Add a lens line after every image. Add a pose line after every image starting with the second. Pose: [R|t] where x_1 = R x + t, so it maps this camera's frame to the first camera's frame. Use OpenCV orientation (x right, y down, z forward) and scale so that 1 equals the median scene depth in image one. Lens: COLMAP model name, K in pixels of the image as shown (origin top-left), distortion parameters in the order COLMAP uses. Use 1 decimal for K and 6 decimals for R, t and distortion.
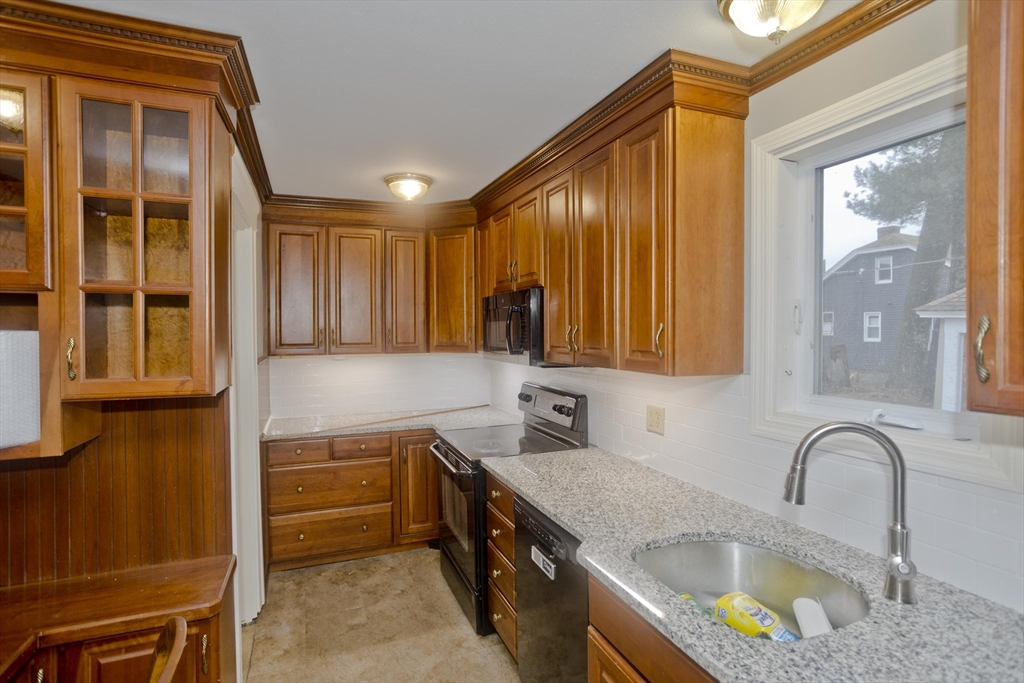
lens RADIAL K [[503.0, 0, 505.2], [0, 503.0, 337.4], [0, 0, 1]] dist [-0.042477, 0.024620]
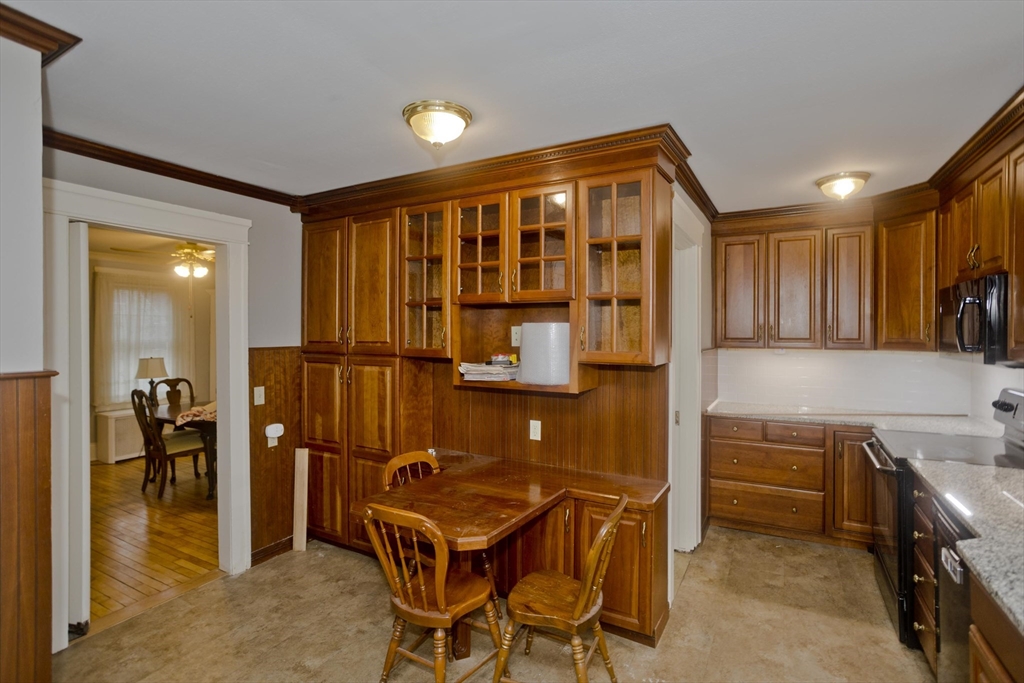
lens RADIAL K [[503.0, 0, 533.0], [0, 503.0, 338.1], [0, 0, 1]] dist [-0.042477, 0.024620]
pose [[0.654997, 0.013862, -0.755505, 0.184087], [-0.016769, 0.999852, 0.003806, 0.020860], [0.755446, 0.010176, 0.655132, -0.155302]]
